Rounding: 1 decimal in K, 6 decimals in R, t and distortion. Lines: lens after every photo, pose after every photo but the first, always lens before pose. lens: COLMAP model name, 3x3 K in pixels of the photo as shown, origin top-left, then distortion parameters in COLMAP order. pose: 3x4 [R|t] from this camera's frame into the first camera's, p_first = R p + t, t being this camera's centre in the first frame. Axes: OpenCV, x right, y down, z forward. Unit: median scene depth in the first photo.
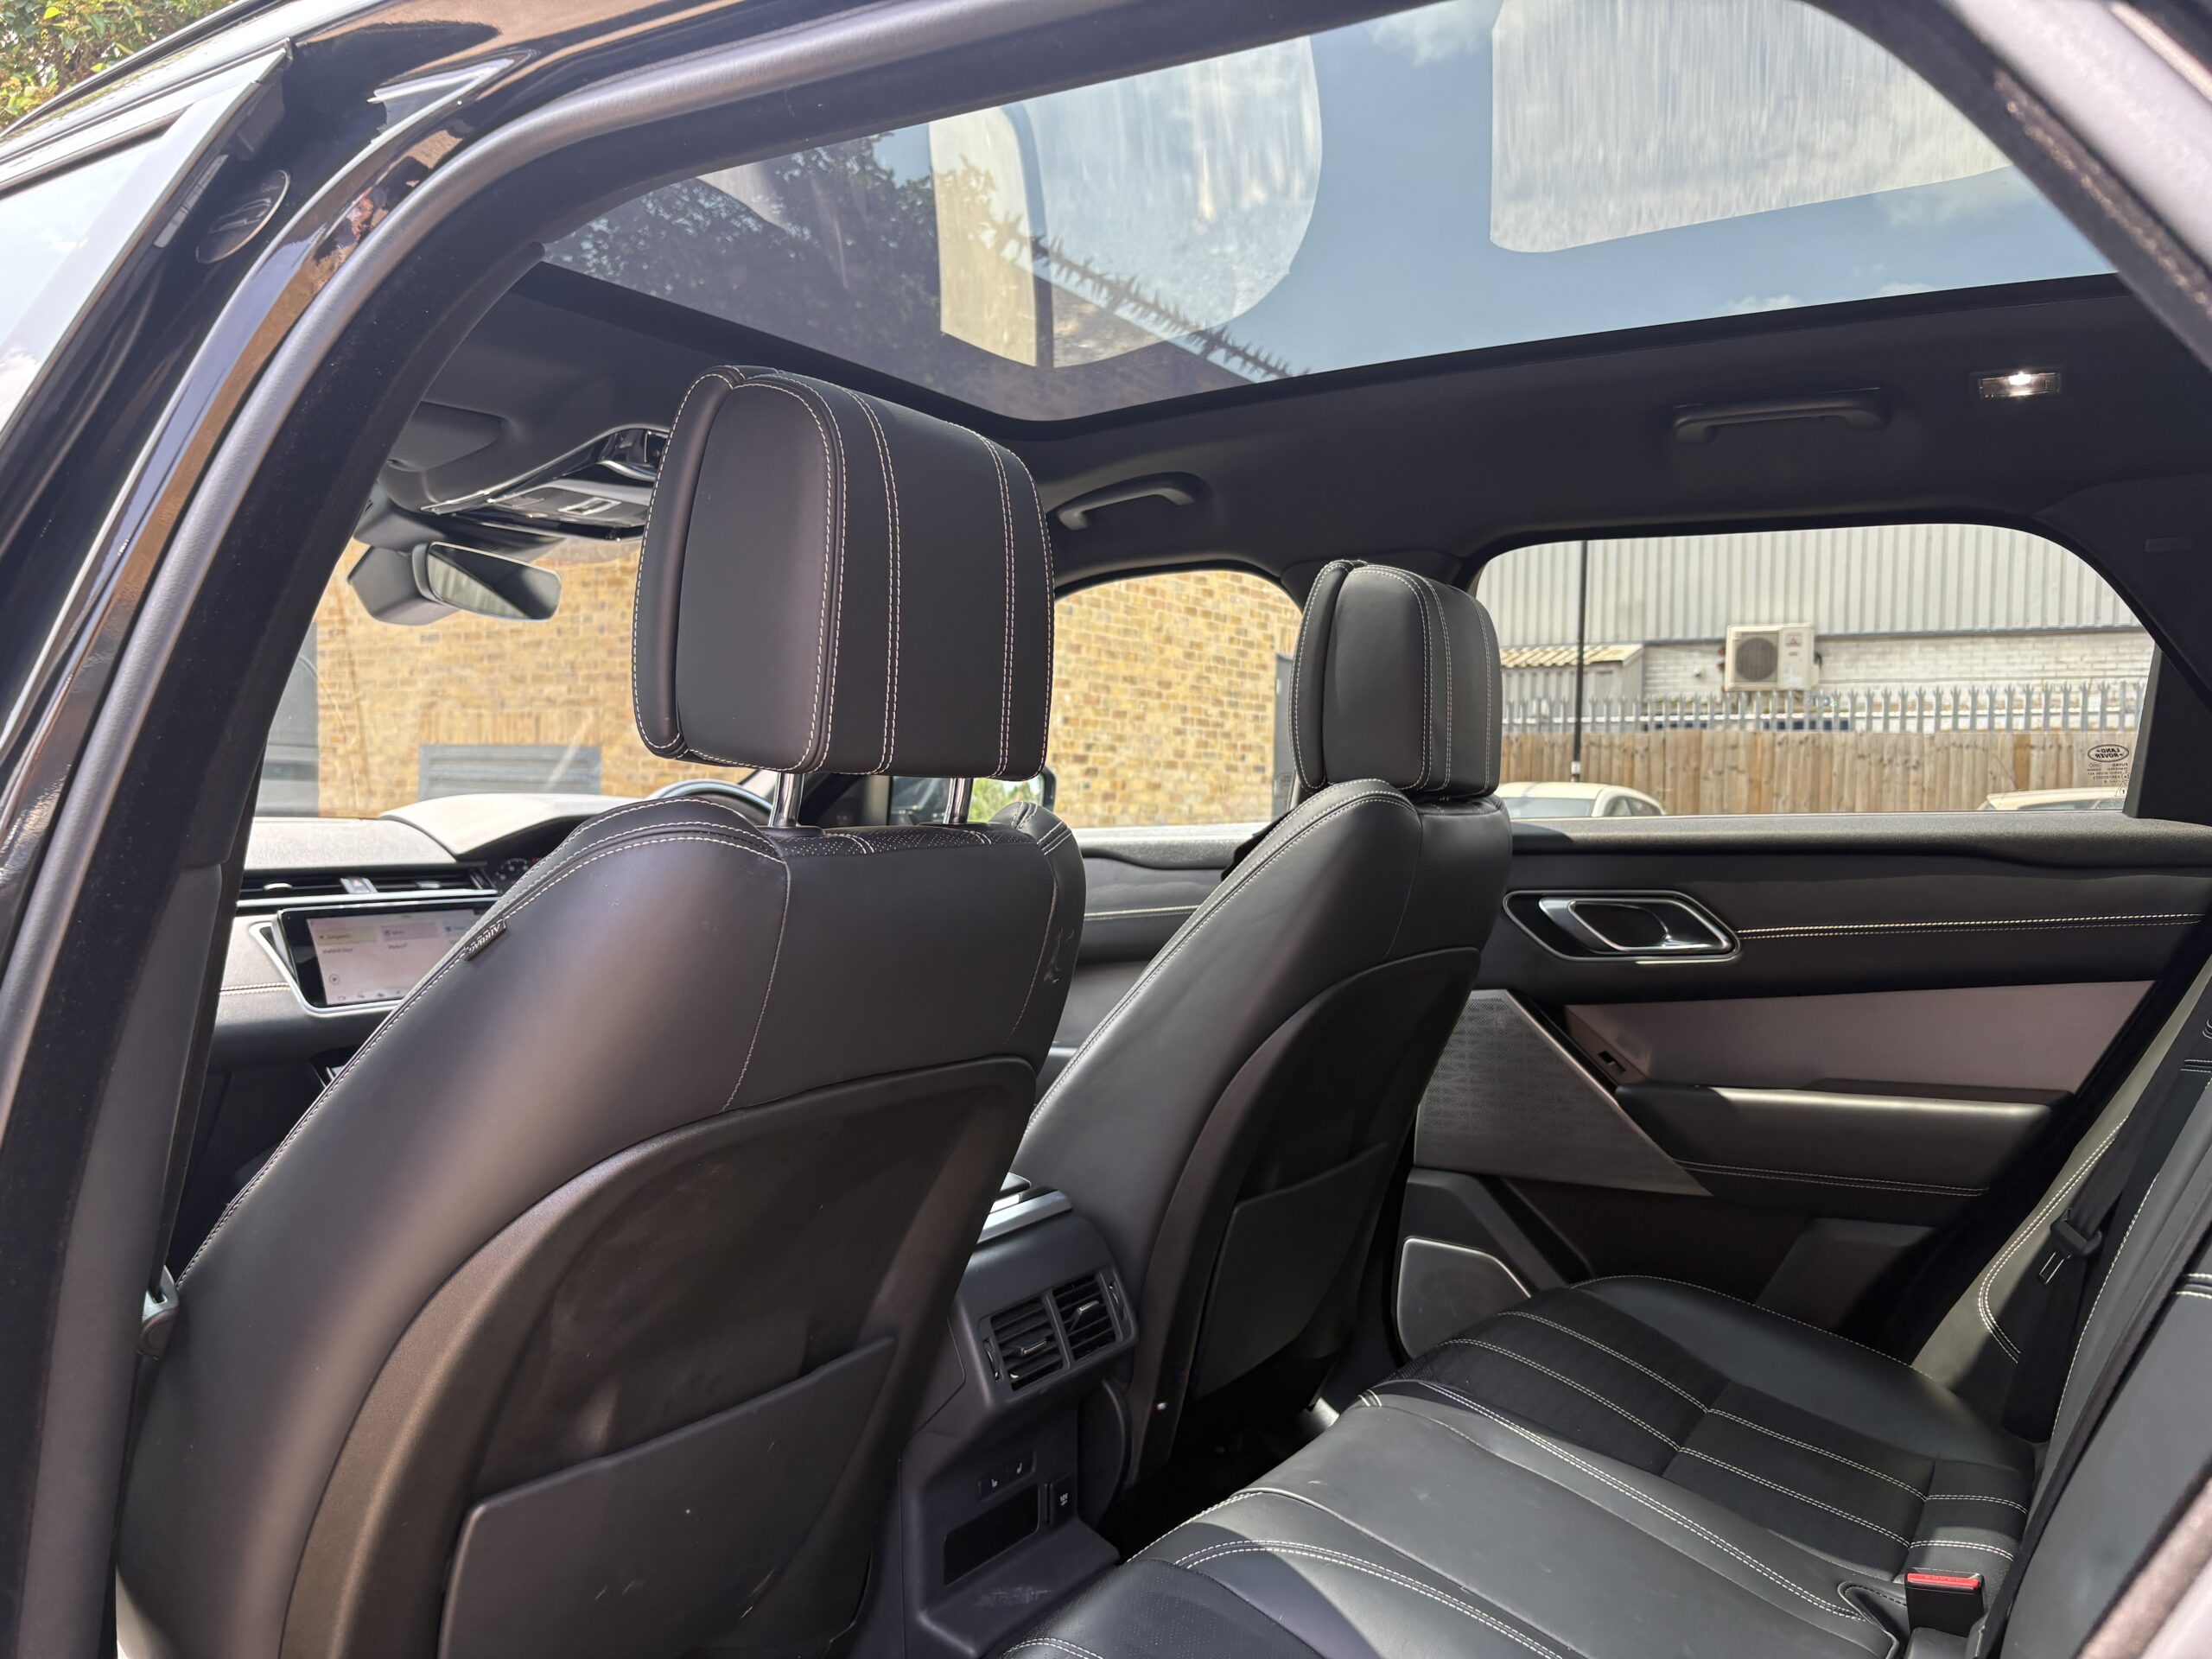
lens RADIAL K [[1690.4, 0, 1093.3], [0, 1690.4, 812.4], [0, 0, 1]] dist [0.007966, -0.000705]
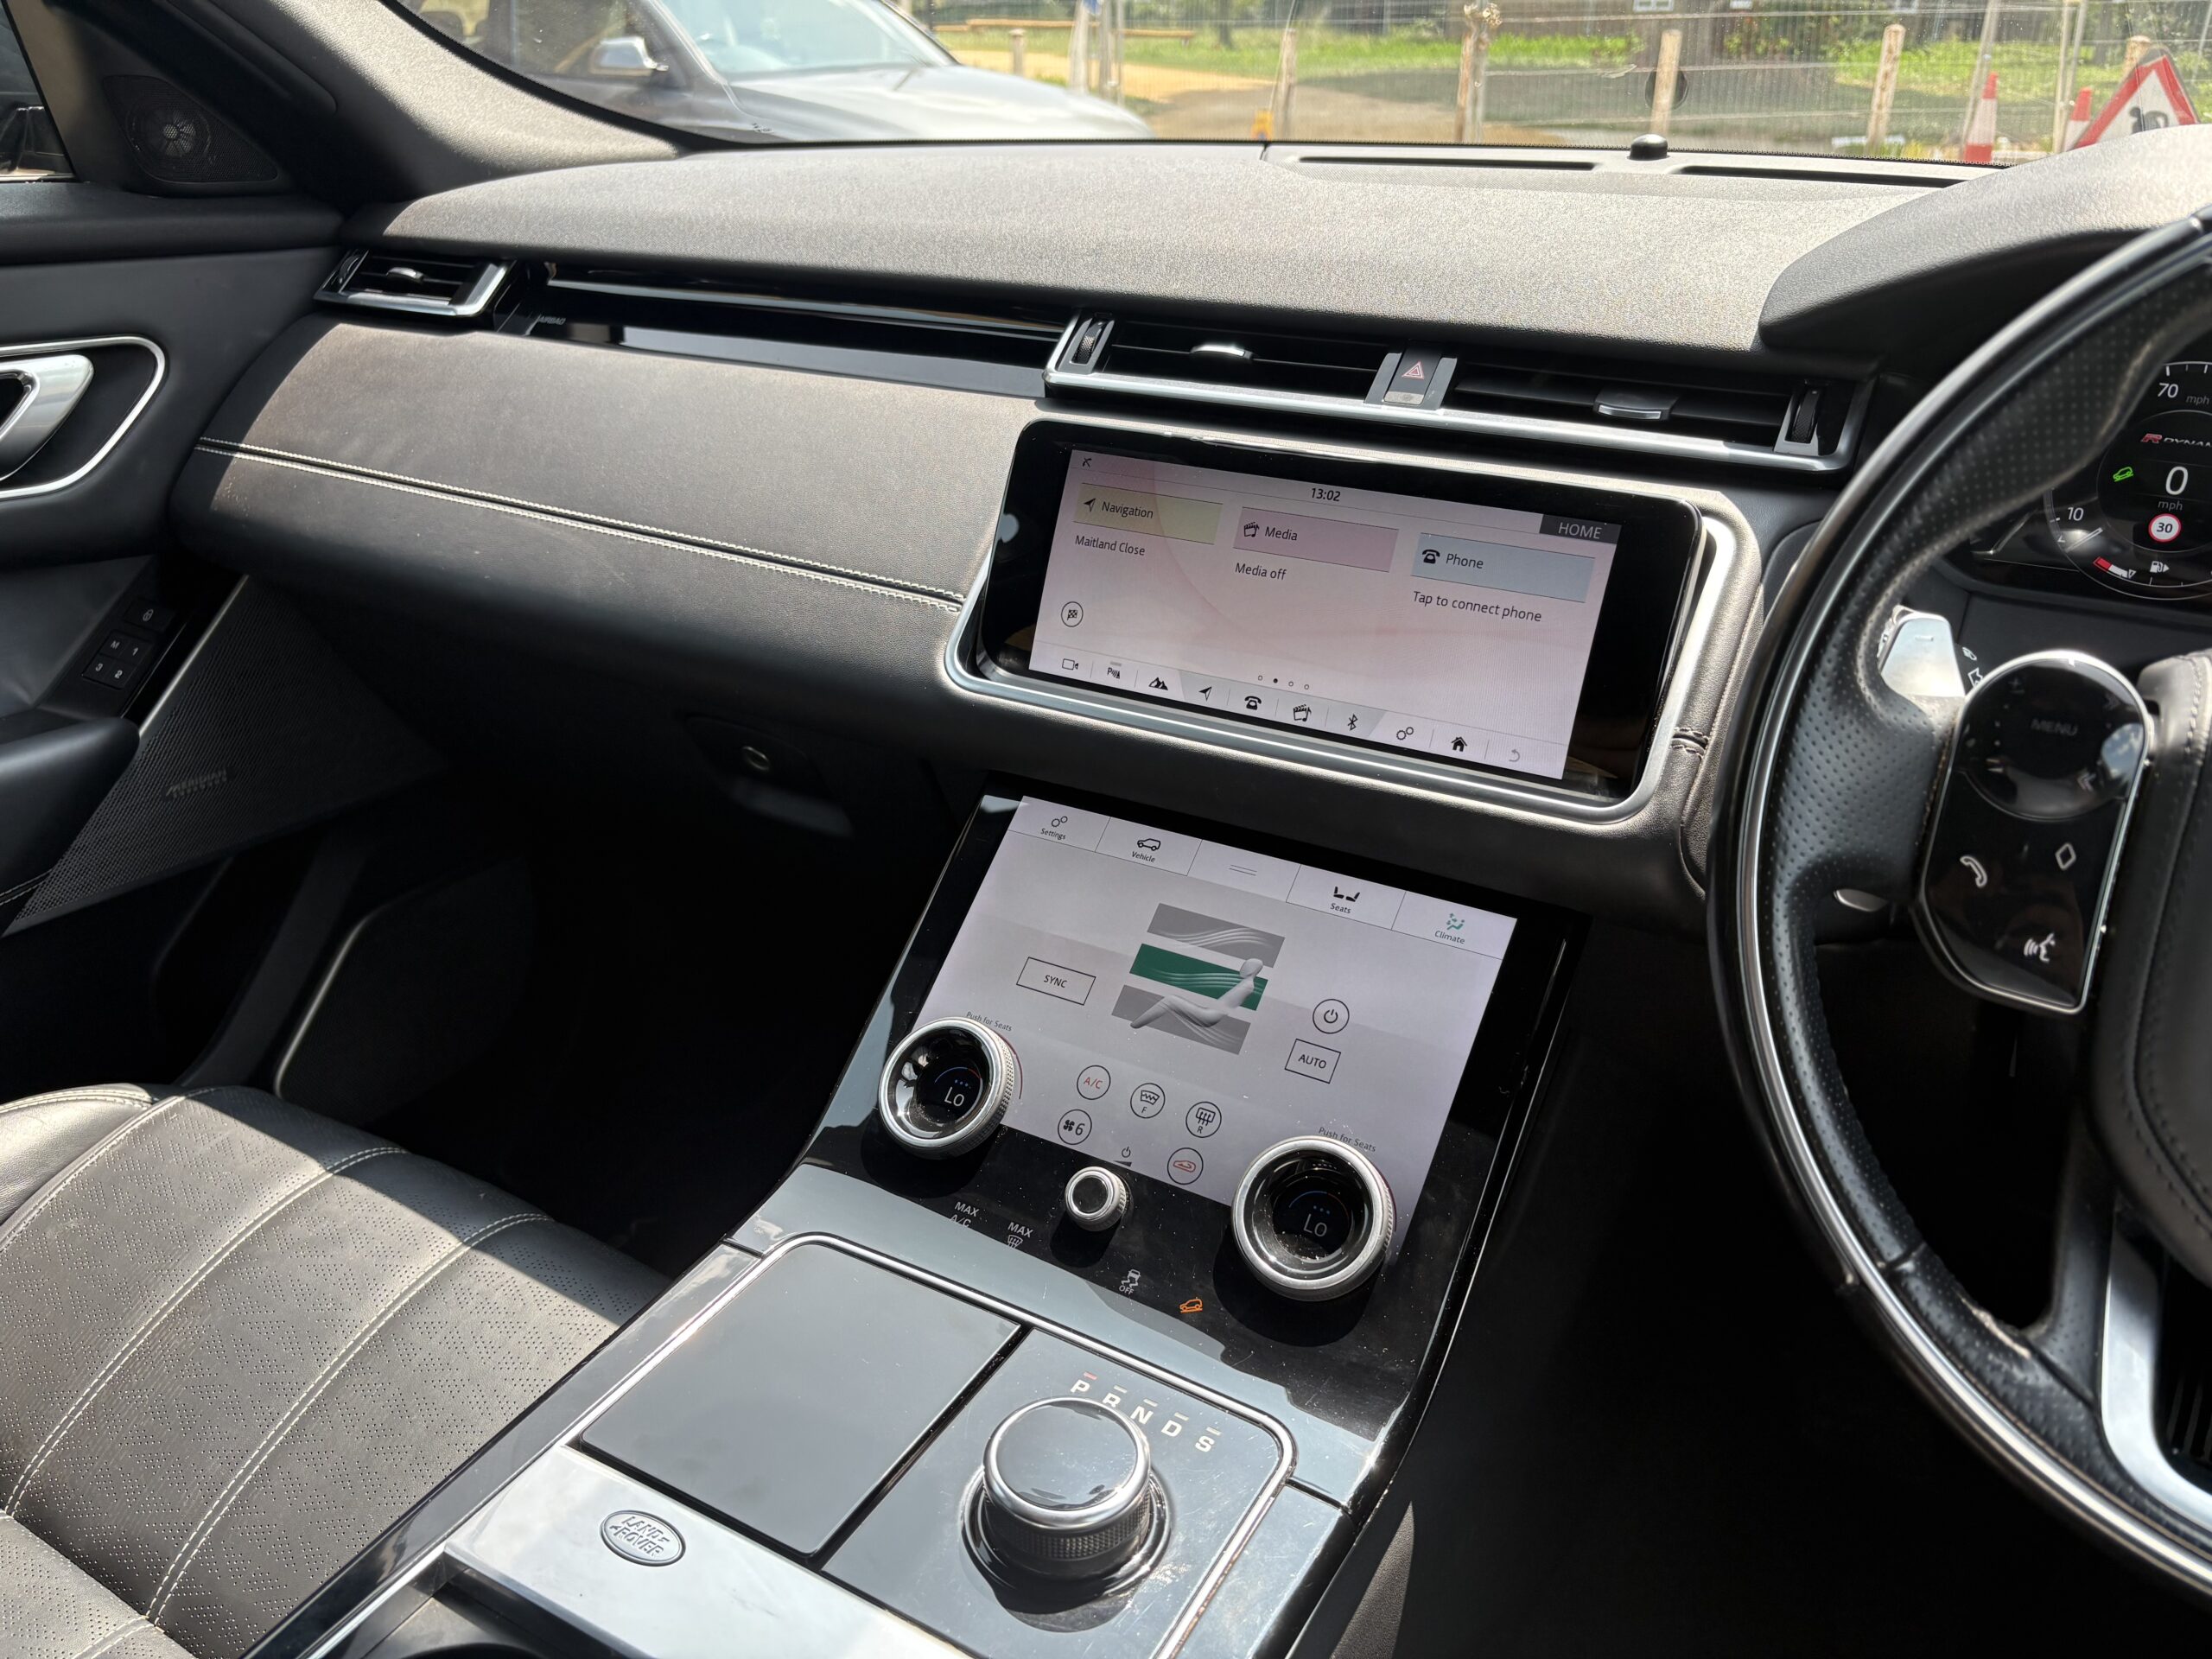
lens RADIAL K [[1675.6, 0, 1106.0], [0, 1675.6, 829.5], [0, 0, 1]] dist [0.080751, -0.123898]
pose [[0.048864, 0.418366, -0.906963, -0.008890], [-0.017035, 0.908265, 0.418048, -0.003658], [0.998660, -0.004978, 0.051508, 0.153227]]
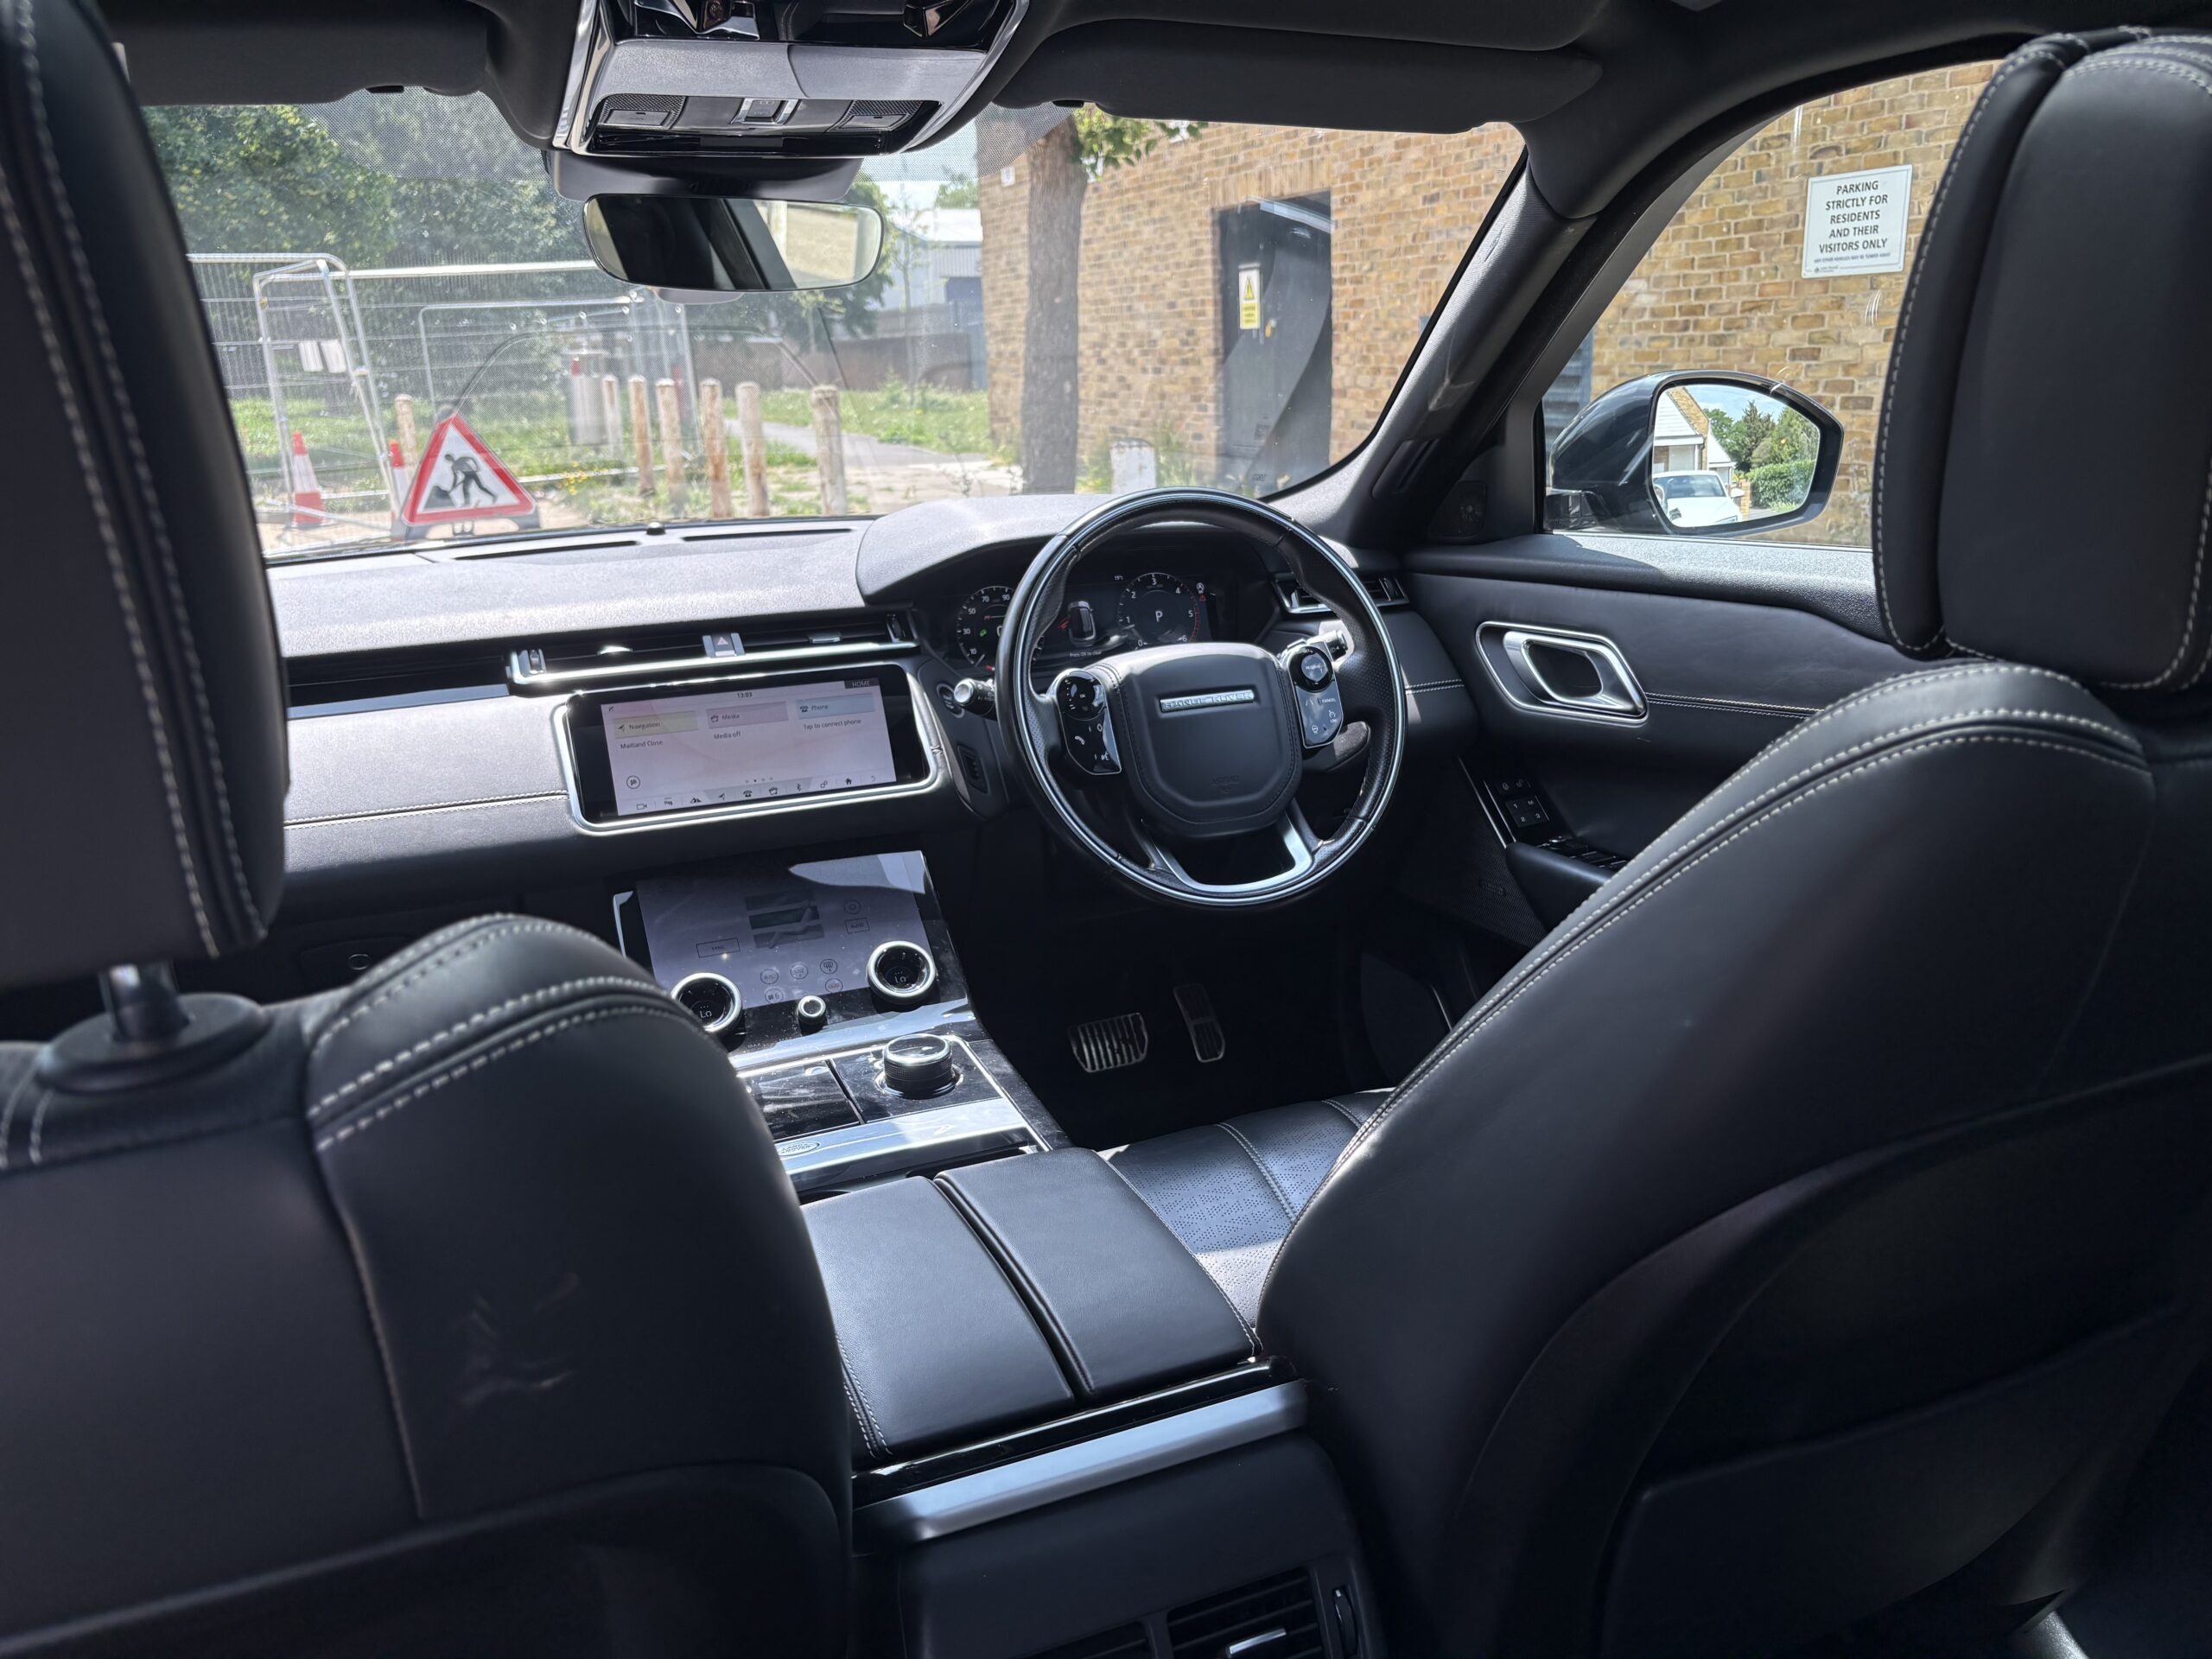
lens RADIAL K [[1689.9, 0, 1117.3], [0, 1689.9, 834.0], [0, 0, 1]] dist [0.037171, -0.073332]
pose [[0.823343, 0.116888, -0.555378, 0.028725], [0.036666, 0.965563, 0.257574, -0.011569], [0.566359, -0.232435, 0.790703, 0.076588]]
